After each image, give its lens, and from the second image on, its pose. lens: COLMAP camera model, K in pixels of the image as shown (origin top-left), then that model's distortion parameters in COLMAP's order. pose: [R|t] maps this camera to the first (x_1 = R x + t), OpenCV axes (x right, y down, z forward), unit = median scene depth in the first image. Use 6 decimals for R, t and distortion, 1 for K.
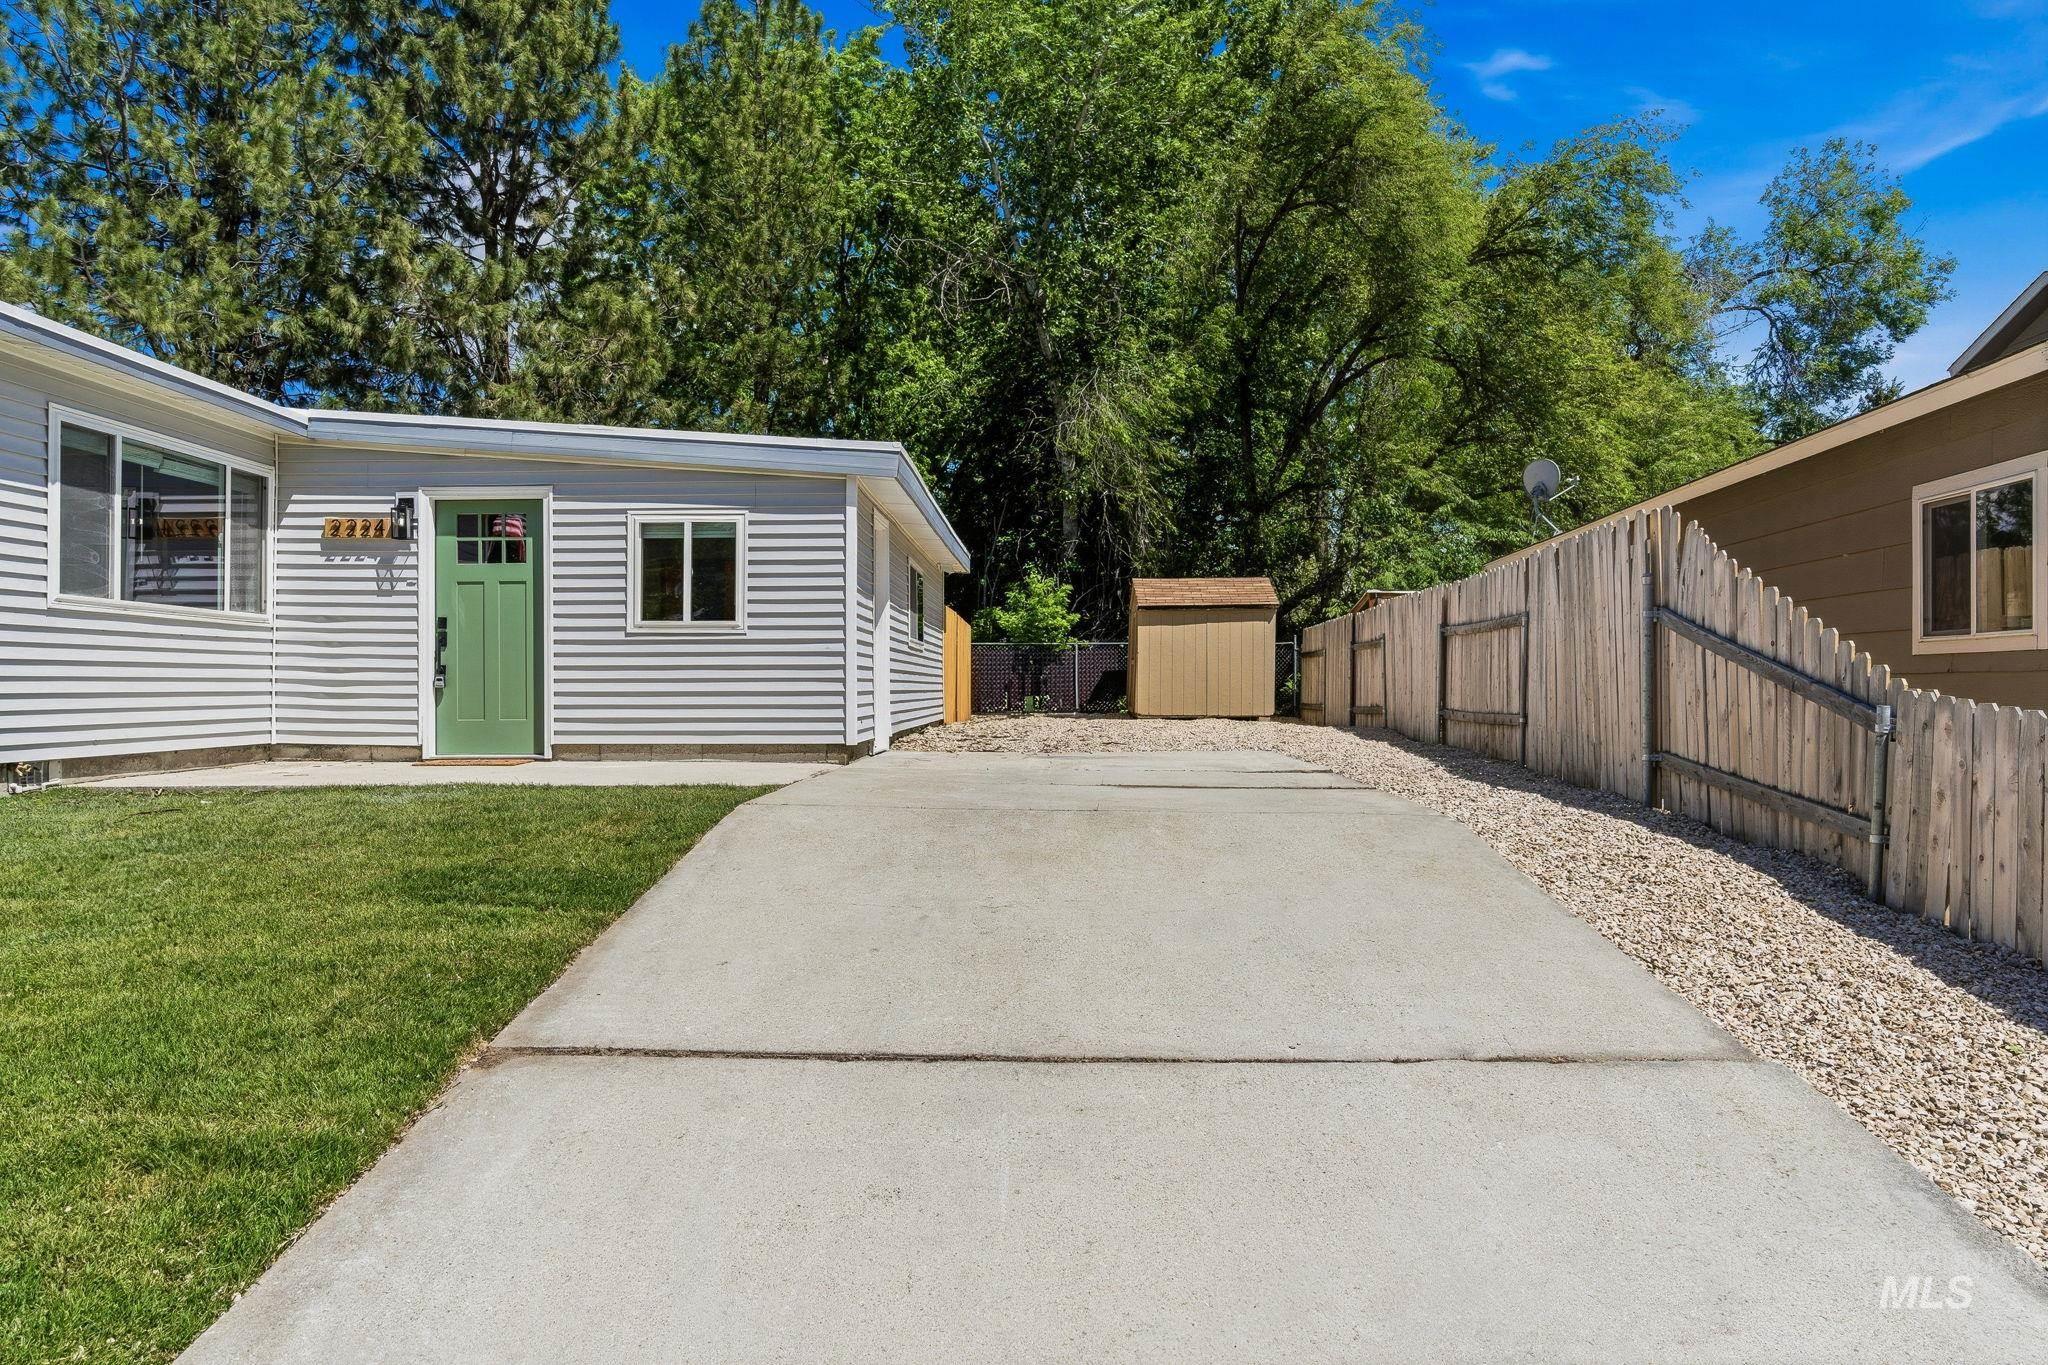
lens RADIAL K [[1421.8, 0, 1022.4], [0, 1421.8, 663.3], [0, 0, 1]] dist [-0.021771, 0.038437]
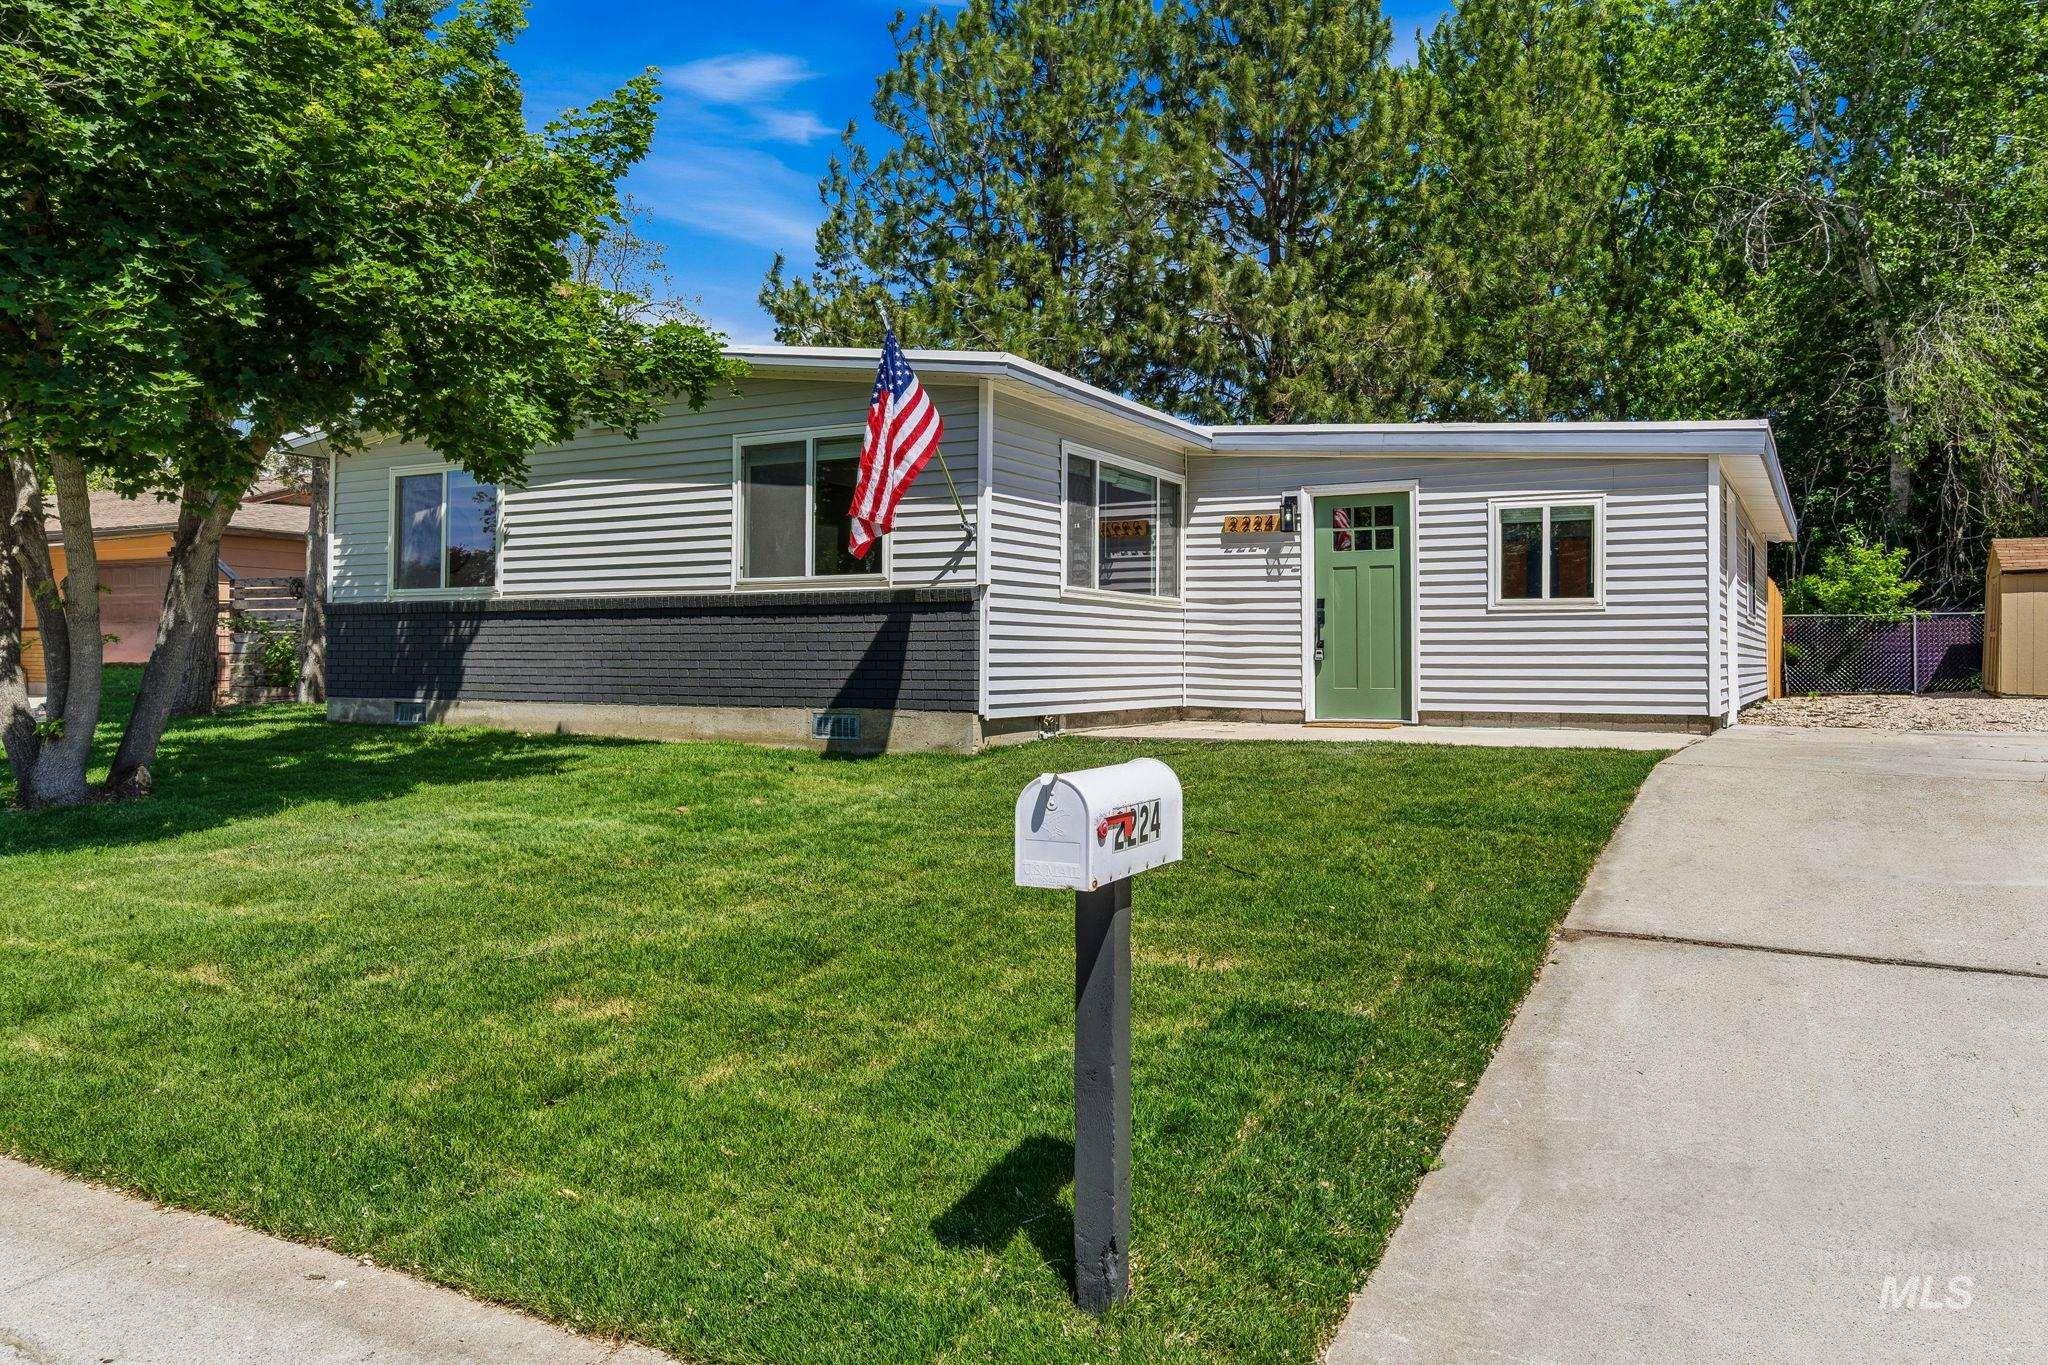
lens RADIAL K [[1448.7, 0, 1033.0], [0, 1448.7, 634.0], [0, 0, 1]] dist [-0.023836, 0.017950]
pose [[0.880718, -0.005012, -0.473615, -0.029827], [0.003514, 0.999986, -0.004047, 0.000076], [0.473629, 0.001900, 0.880723, -0.072466]]
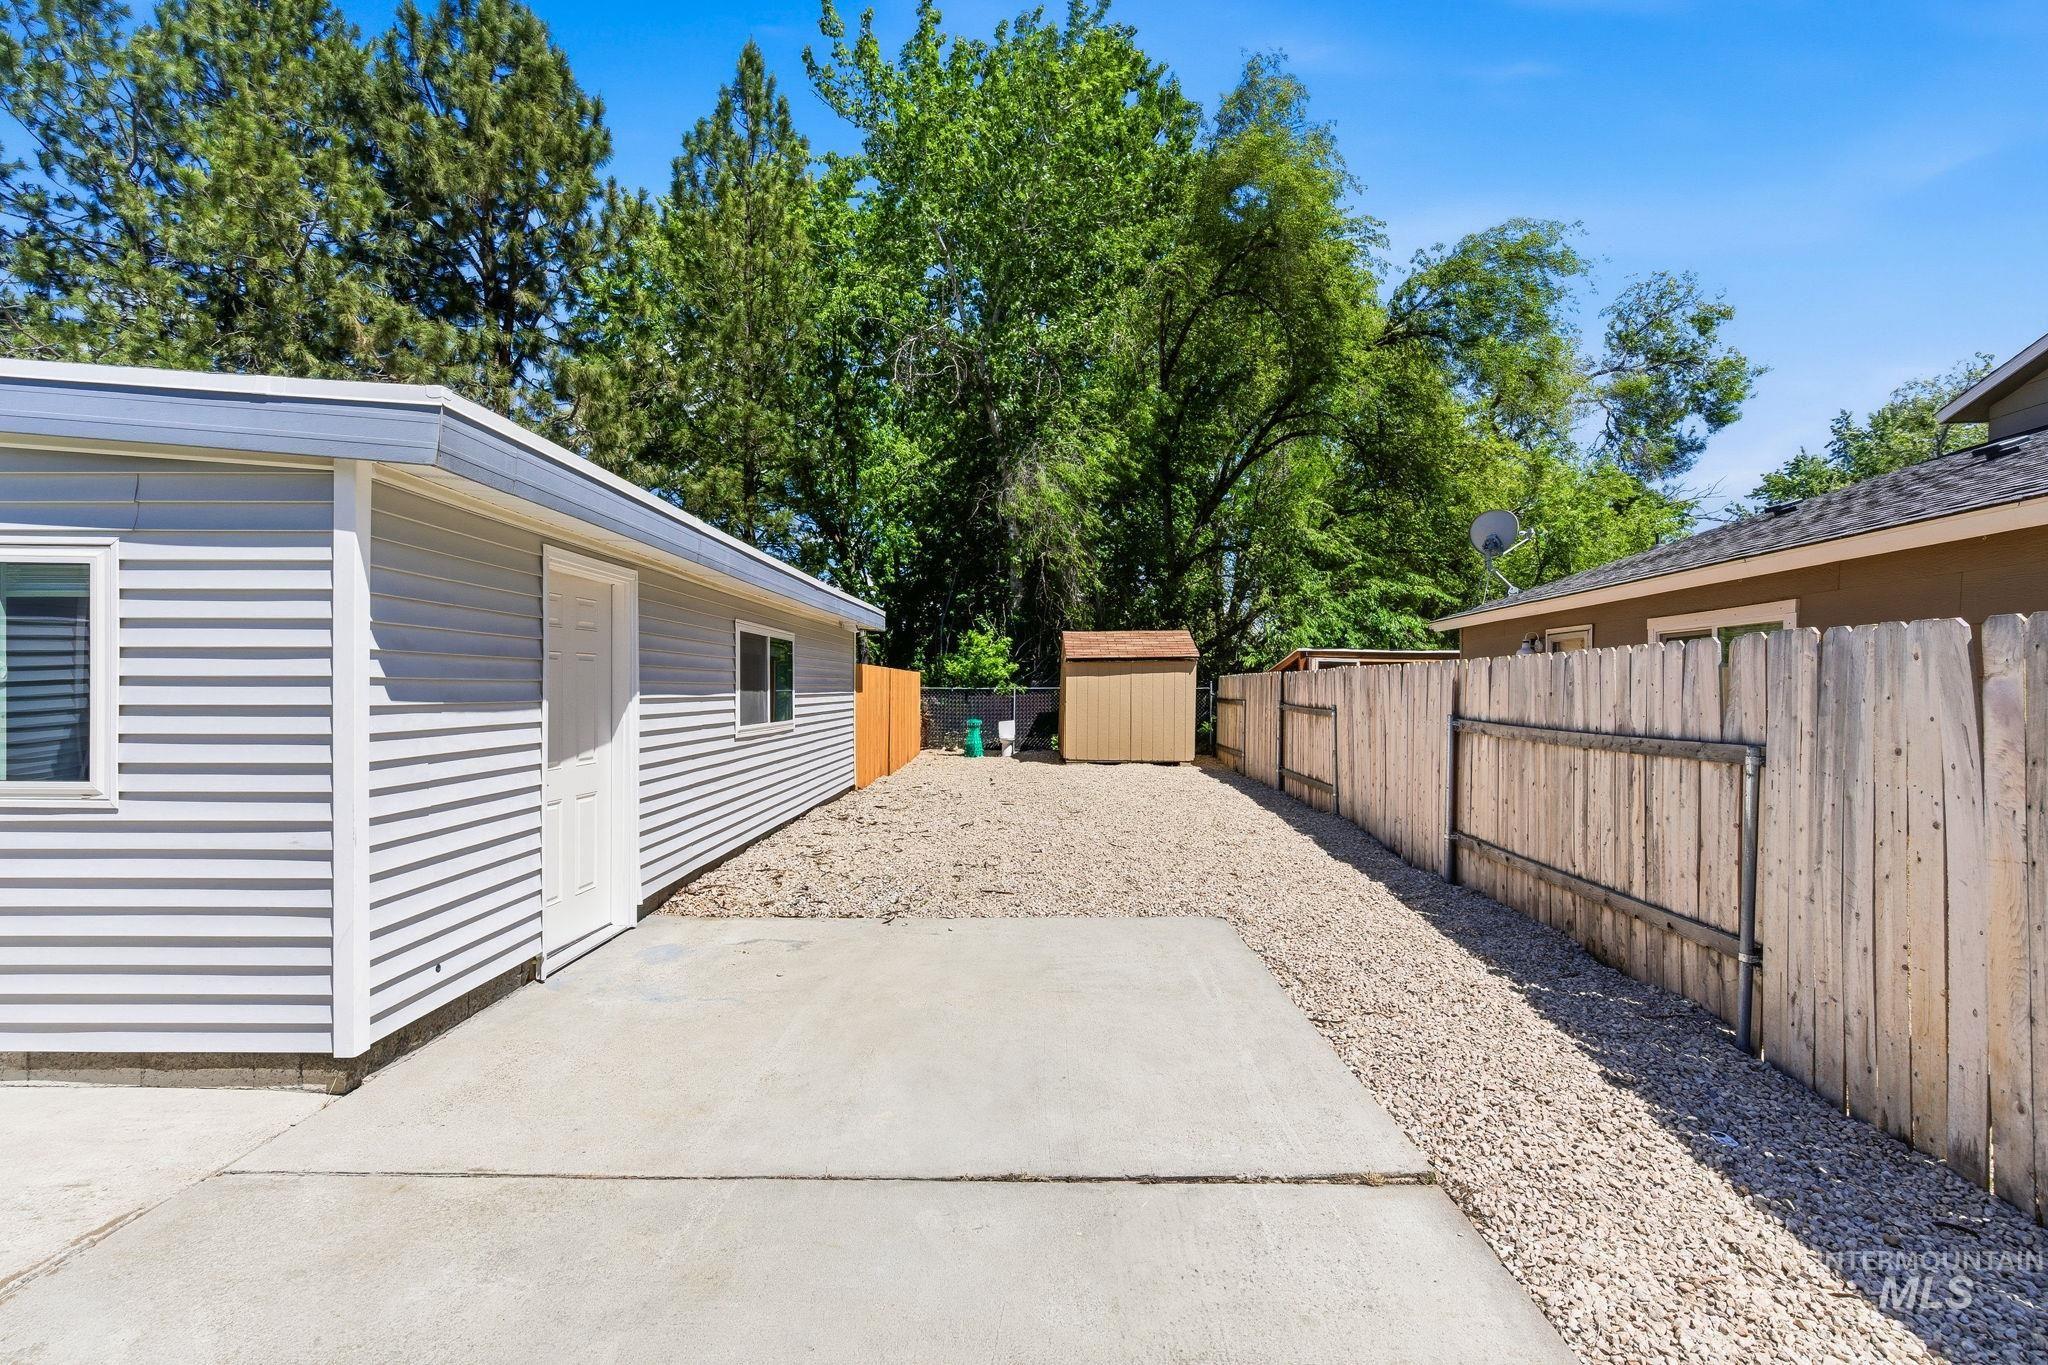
lens RADIAL K [[961.0, 0, 1004.0], [0, 961.0, 697.6], [0, 0, 1]] dist [0.005444, -0.000379]
pose [[0.999983, 0.004732, -0.003423, 0.044367], [-0.004657, 0.999756, 0.021584, -0.031662], [0.003524, -0.021567, 0.999761, 0.341406]]
